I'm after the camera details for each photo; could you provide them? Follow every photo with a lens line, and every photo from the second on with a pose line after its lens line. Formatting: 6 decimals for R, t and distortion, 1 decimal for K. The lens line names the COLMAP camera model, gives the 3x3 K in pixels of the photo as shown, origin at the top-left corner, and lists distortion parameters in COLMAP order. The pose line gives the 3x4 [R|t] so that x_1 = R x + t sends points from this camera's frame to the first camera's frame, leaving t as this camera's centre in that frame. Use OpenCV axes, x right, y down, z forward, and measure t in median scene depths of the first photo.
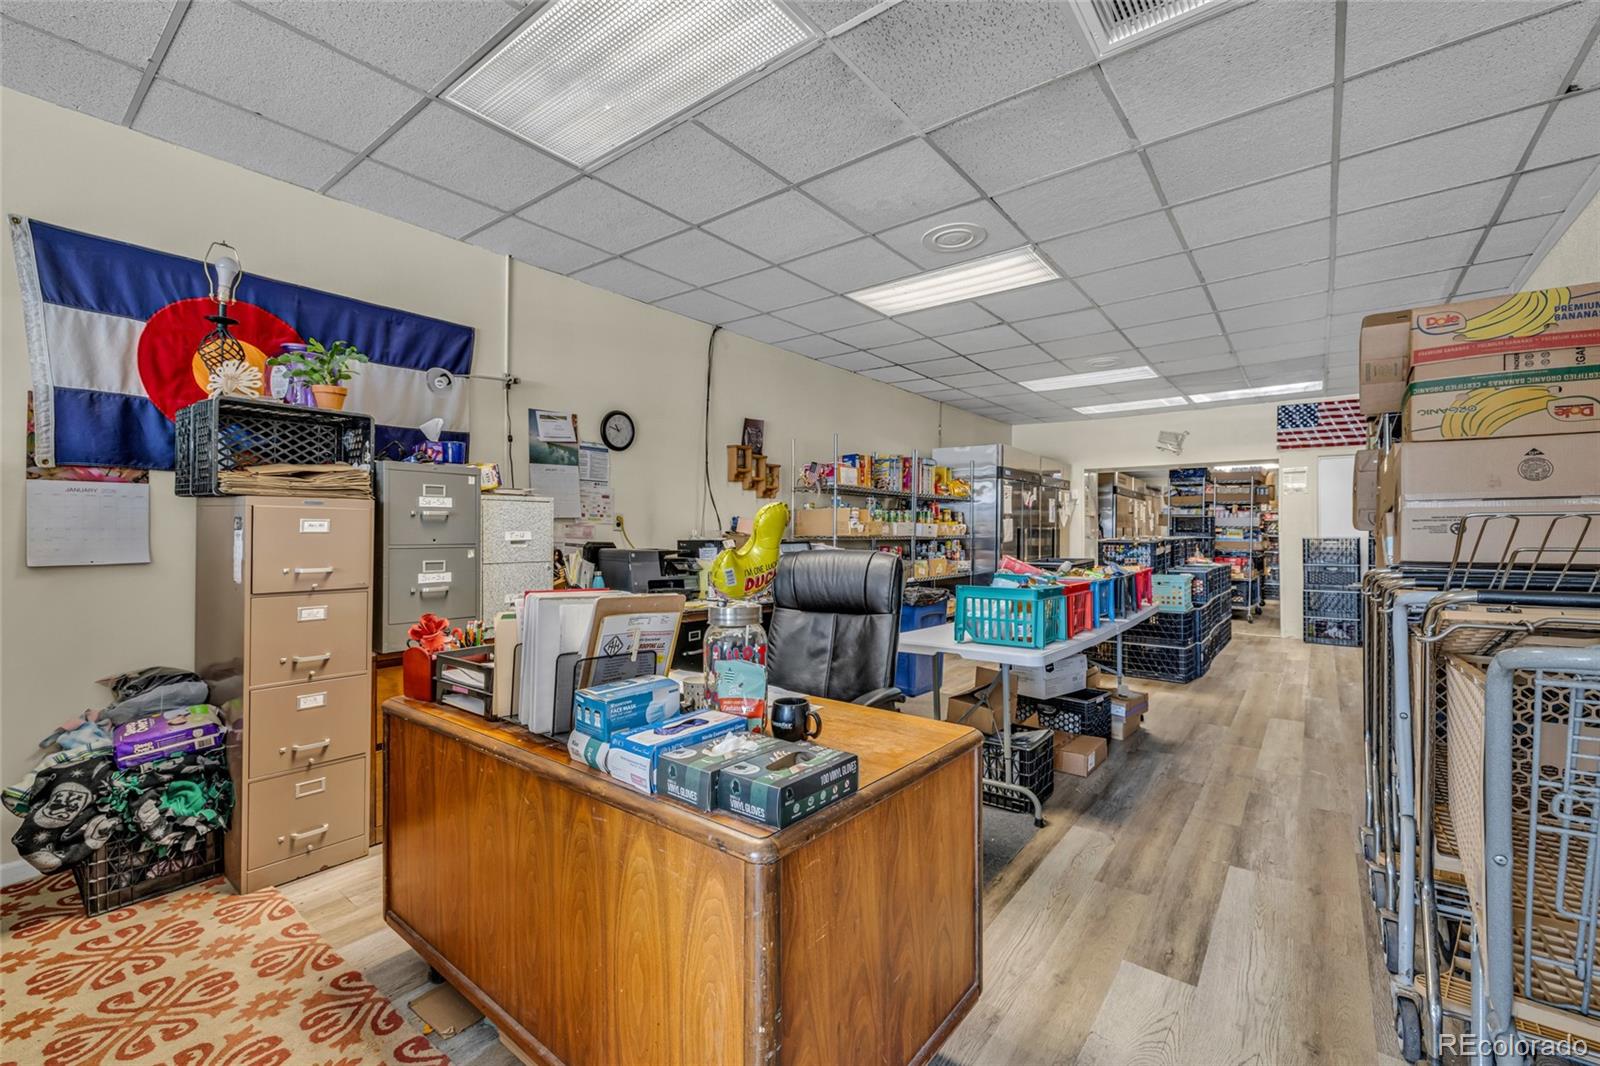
lens RADIAL K [[676.1, 0, 793.8], [0, 676.1, 532.1], [0, 0, 1]] dist [-0.000815, 0.000119]
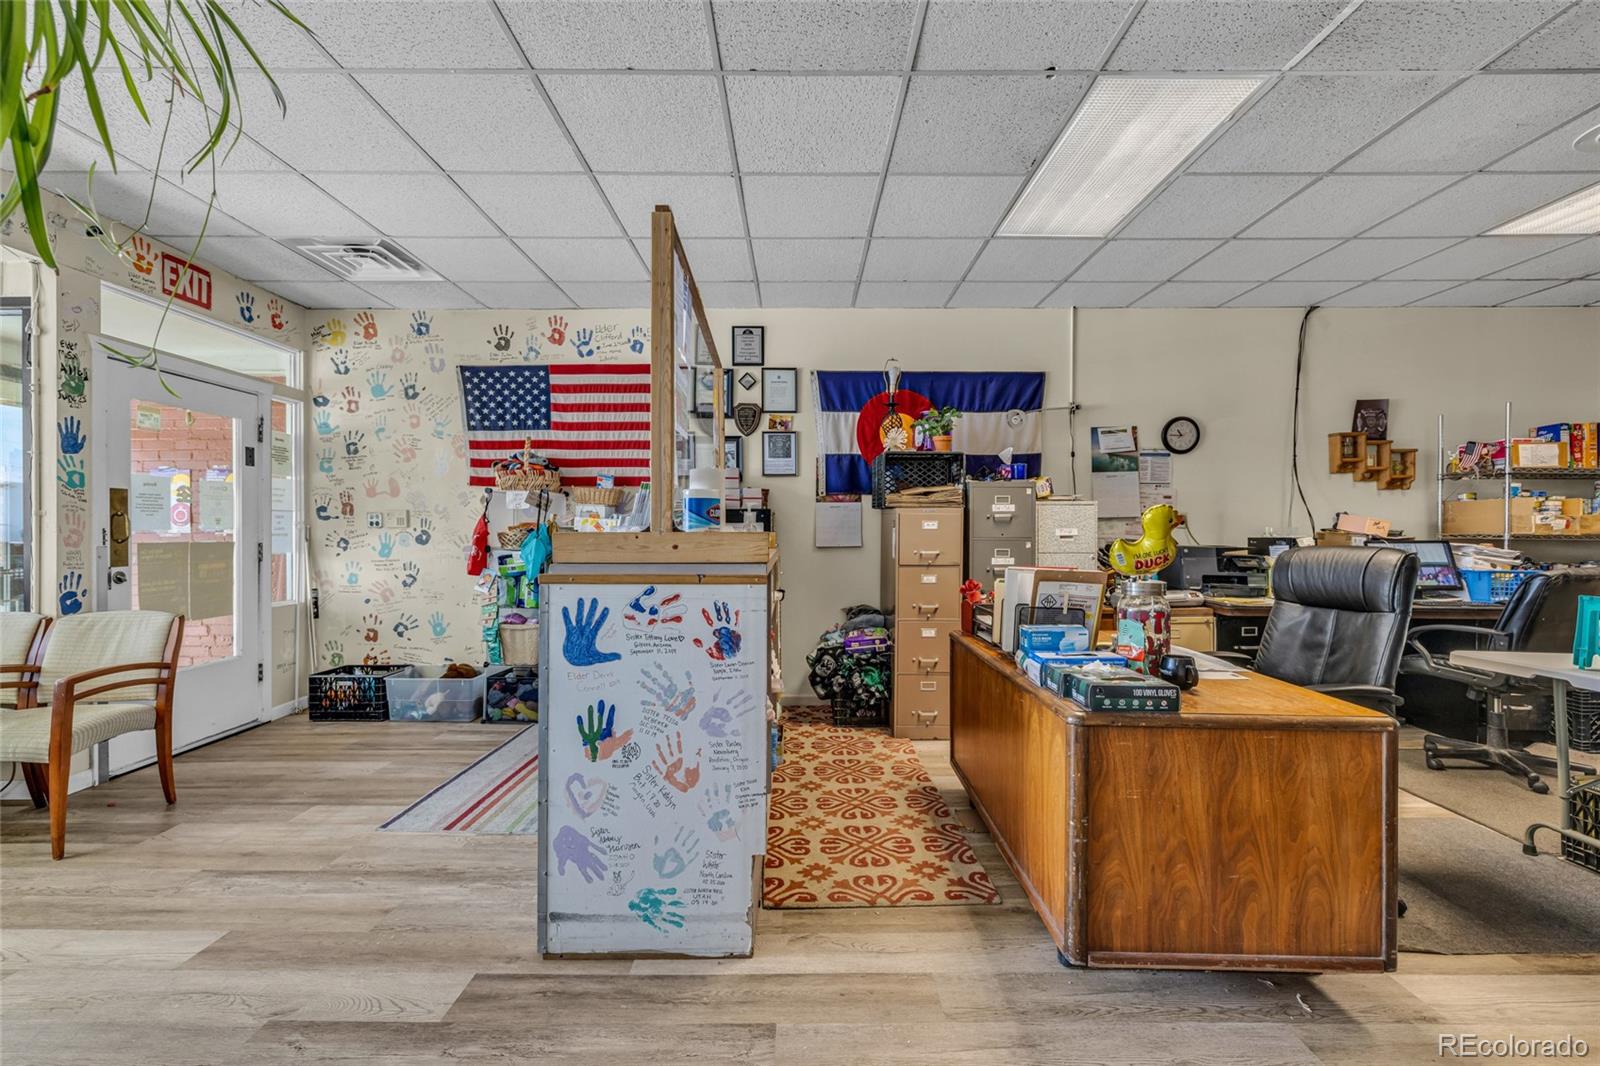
lens RADIAL K [[667.0, 0, 803.1], [0, 667.0, 530.5], [0, 0, 1]] dist [-0.000764, 0.000201]
pose [[0.622596, -0.000232, -0.782543, 0.338318], [-0.000800, 0.999999, -0.000933, 0.005181], [0.782543, 0.001207, 0.622596, -0.224838]]
